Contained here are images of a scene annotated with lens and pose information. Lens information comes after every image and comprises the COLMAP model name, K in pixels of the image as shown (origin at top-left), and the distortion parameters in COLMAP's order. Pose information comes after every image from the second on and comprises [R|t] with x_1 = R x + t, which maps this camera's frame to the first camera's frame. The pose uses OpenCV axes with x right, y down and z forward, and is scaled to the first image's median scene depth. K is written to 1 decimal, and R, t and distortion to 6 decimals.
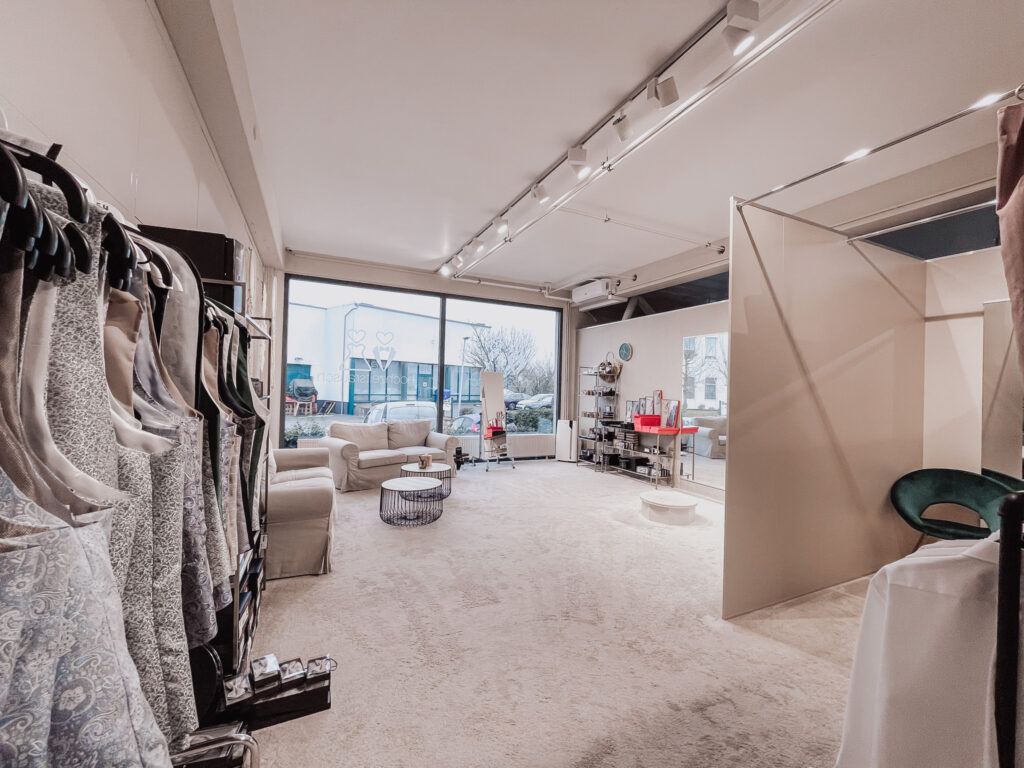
lens RADIAL K [[414.0, 0, 502.2], [0, 414.0, 378.6], [0, 0, 1]] dist [-0.008685, 0.000857]
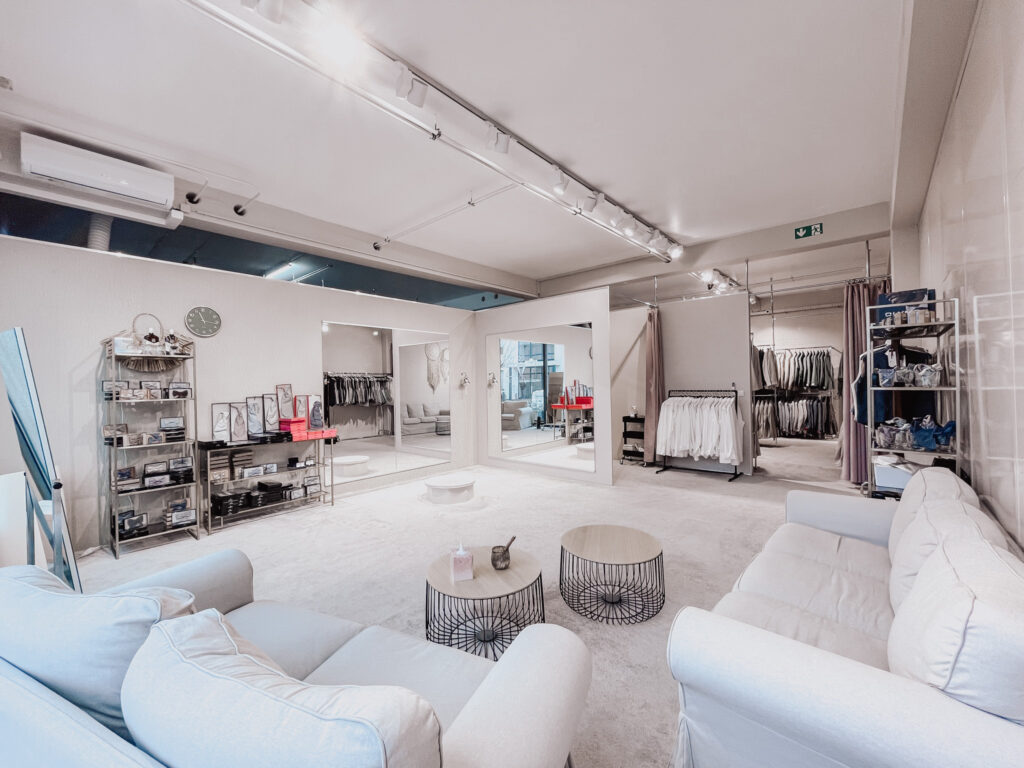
lens RADIAL K [[414.0, 0, 512.5], [0, 414.0, 382.0], [0, 0, 1]] dist [-0.008685, 0.000857]
pose [[-0.414488, -0.018860, 0.909859, -0.402512], [-0.016360, 0.999778, 0.013271, 0.006897], [-0.909908, -0.009385, -0.414704, 0.796856]]
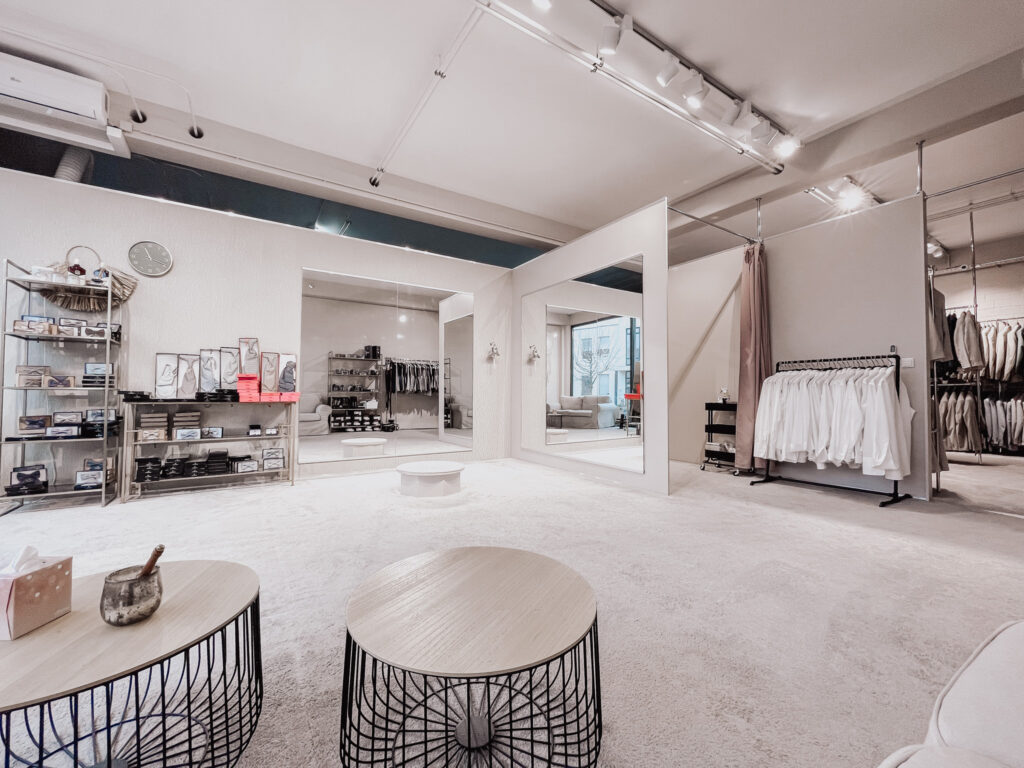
lens RADIAL K [[414.0, 0, 513.4], [0, 414.0, 382.5], [0, 0, 1]] dist [-0.008685, 0.000857]
pose [[-0.148241, -0.002262, 0.988949, -0.265439], [-0.034851, 0.999388, -0.002938, 0.072646], [-0.988337, -0.034902, -0.148229, 0.588149]]
